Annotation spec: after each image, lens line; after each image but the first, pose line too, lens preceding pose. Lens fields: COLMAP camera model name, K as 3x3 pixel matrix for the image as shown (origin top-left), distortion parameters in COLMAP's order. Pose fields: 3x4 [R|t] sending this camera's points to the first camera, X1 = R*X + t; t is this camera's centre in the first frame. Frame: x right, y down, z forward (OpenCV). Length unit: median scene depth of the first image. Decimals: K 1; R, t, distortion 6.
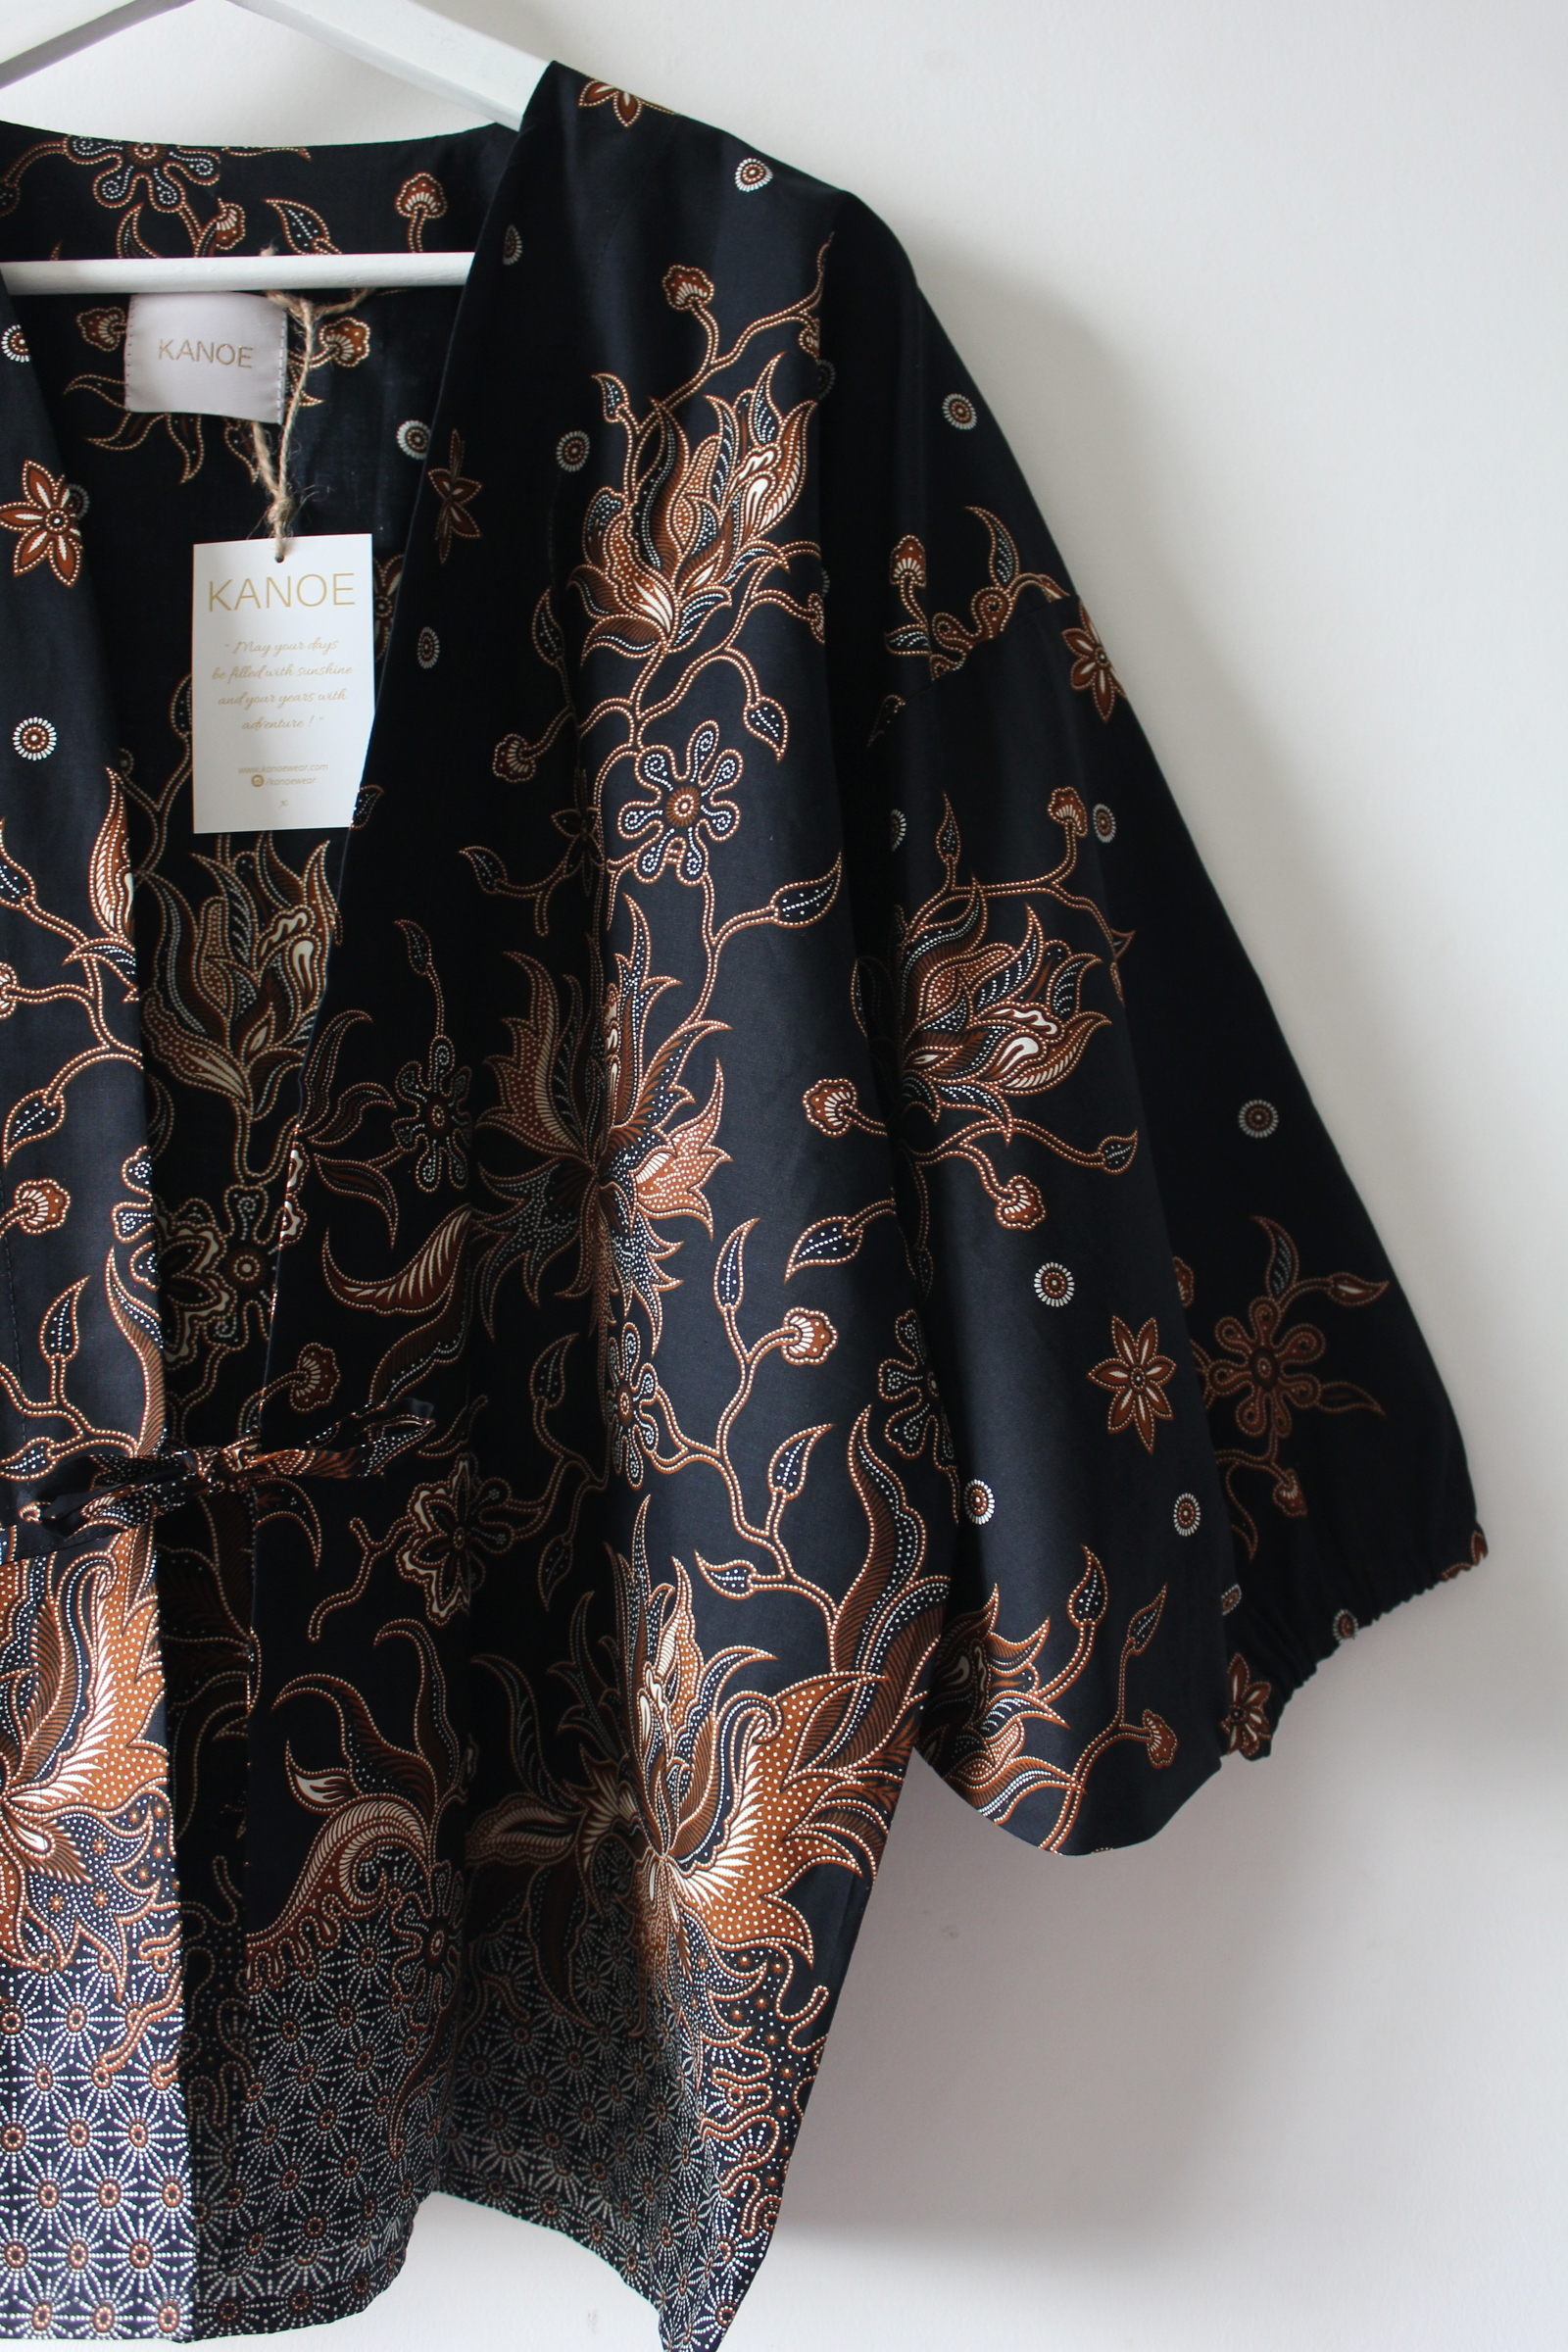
lens RADIAL K [[2346.5, 0, 707.3], [0, 2346.5, 1170.8], [0, 0, 1]] dist [-0.139256, 0.217757]
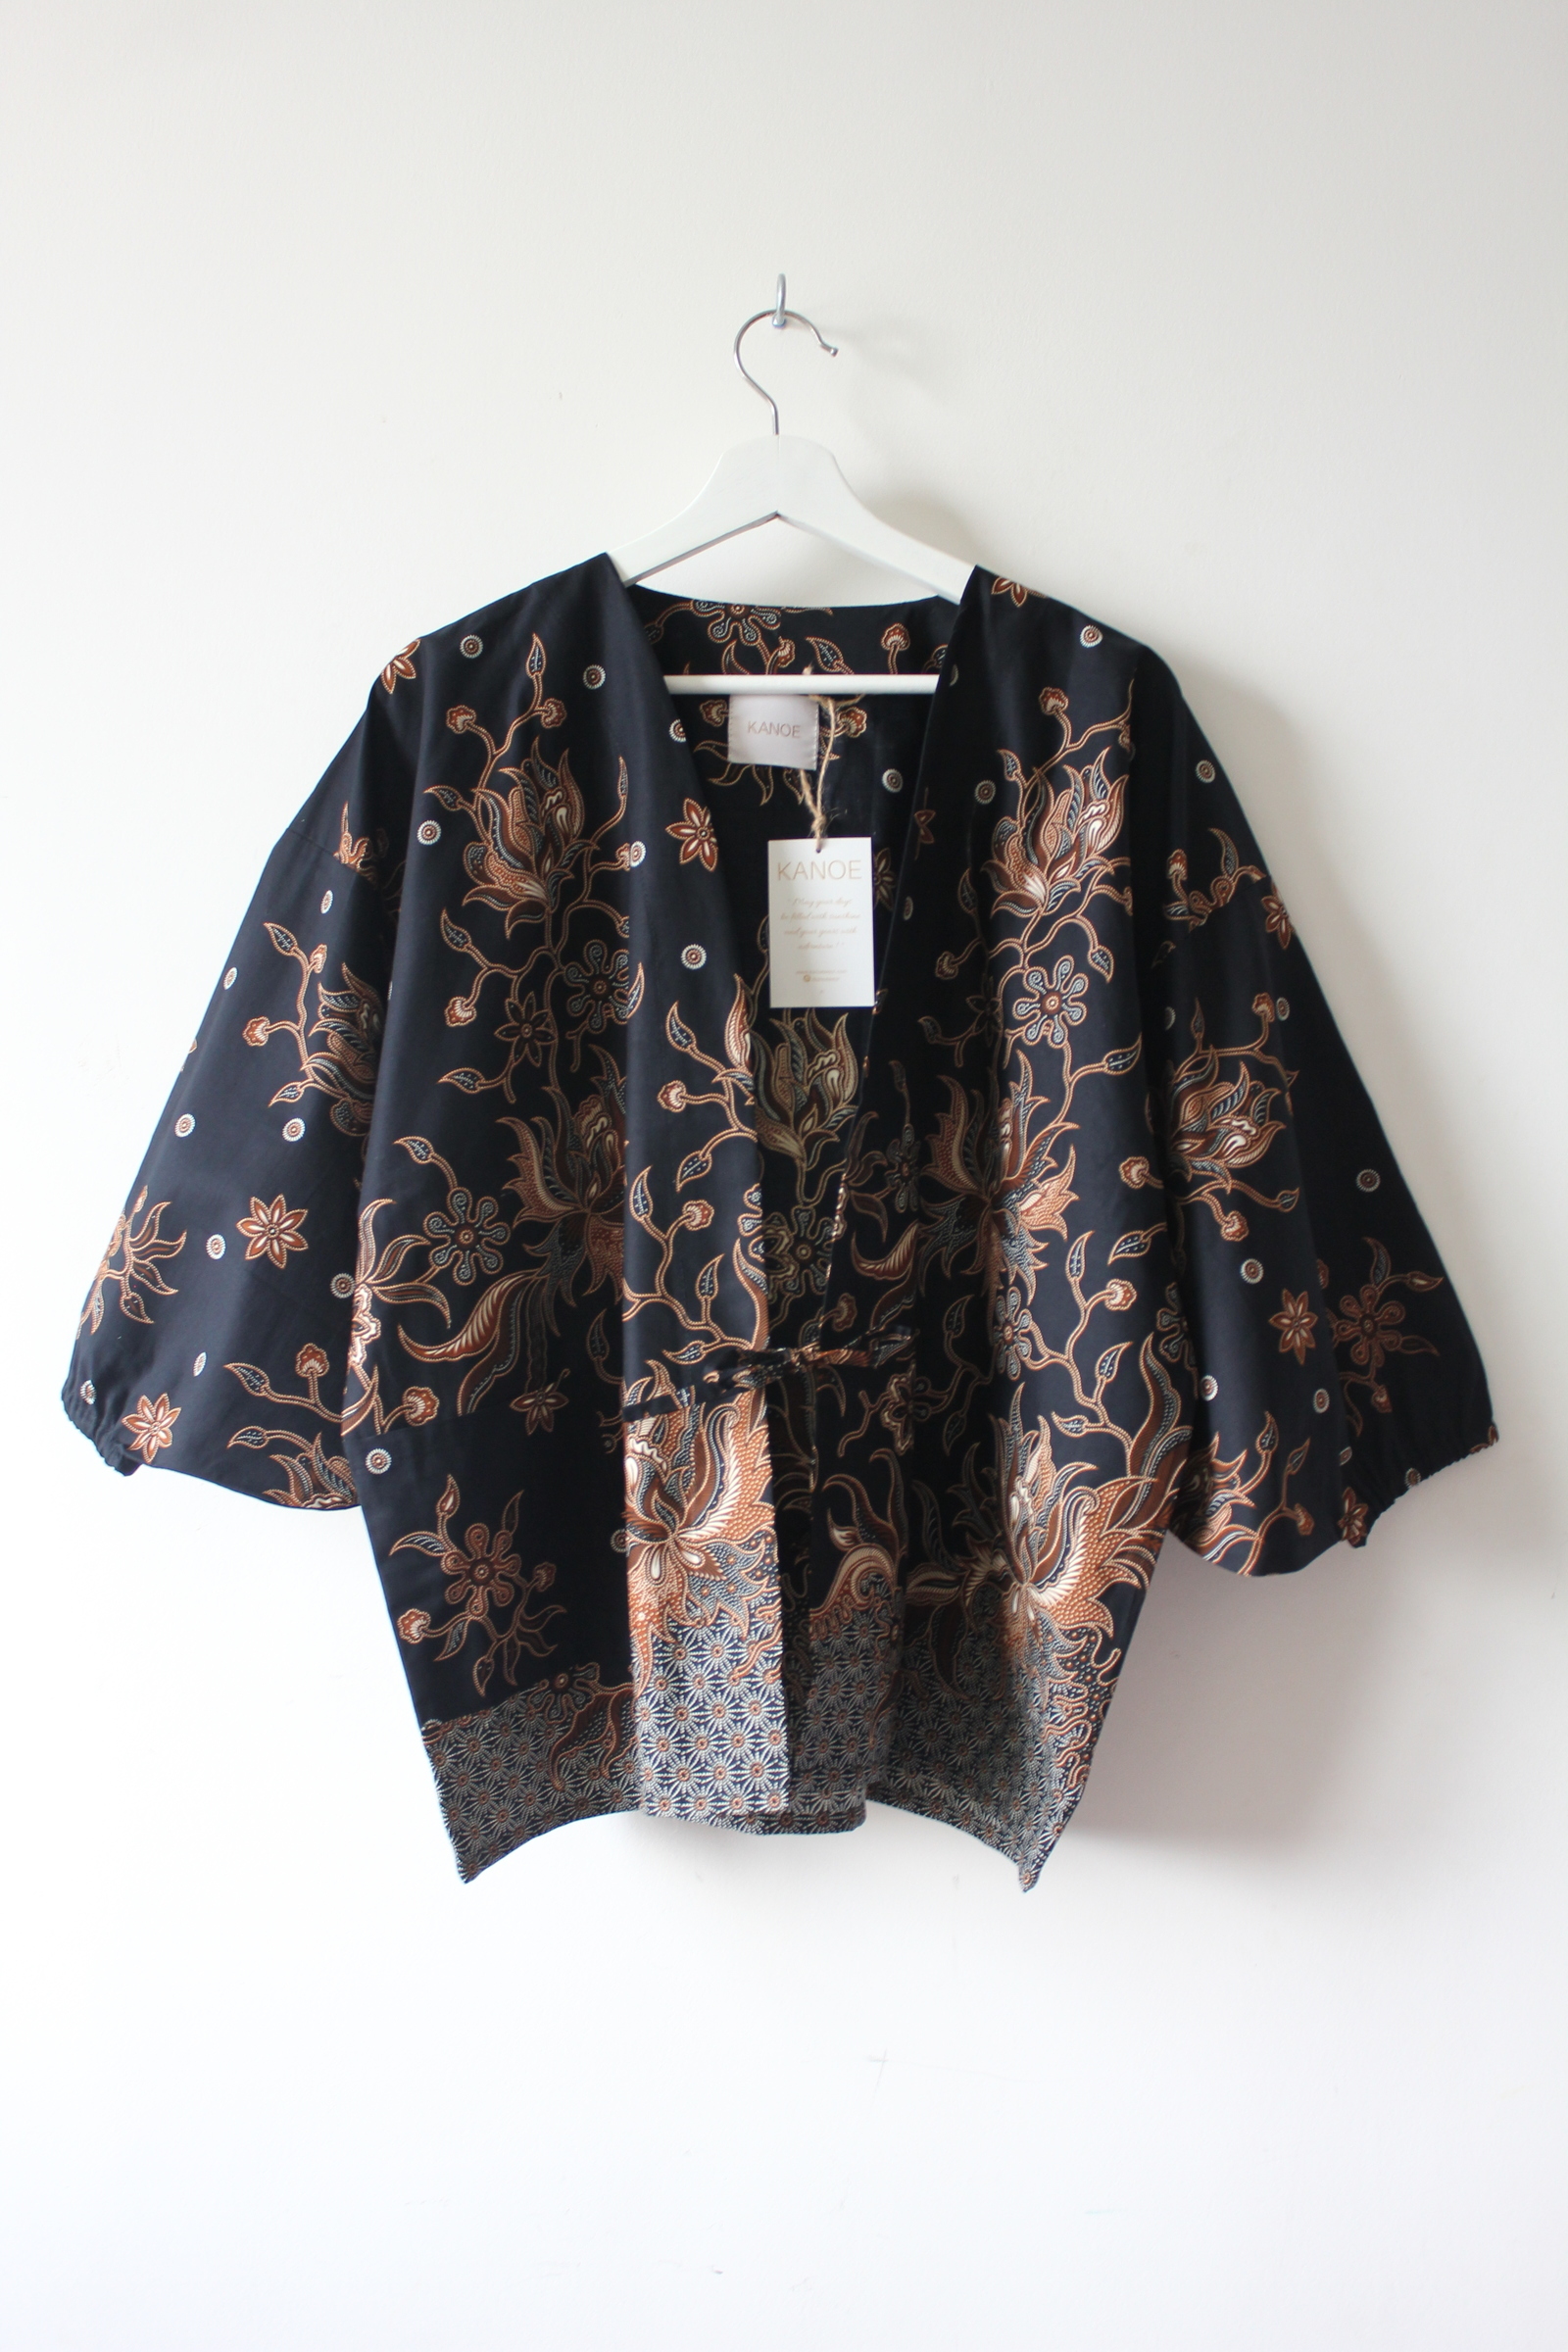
lens RADIAL K [[2346.5, 0, 707.3], [0, 2346.5, 1170.8], [0, 0, 1]] dist [-0.139256, 0.217757]
pose [[0.998143, 0.024127, -0.055933, -0.173082], [-0.024449, 0.999688, -0.005083, -0.010183], [0.055793, 0.006441, 0.998422, -0.827866]]
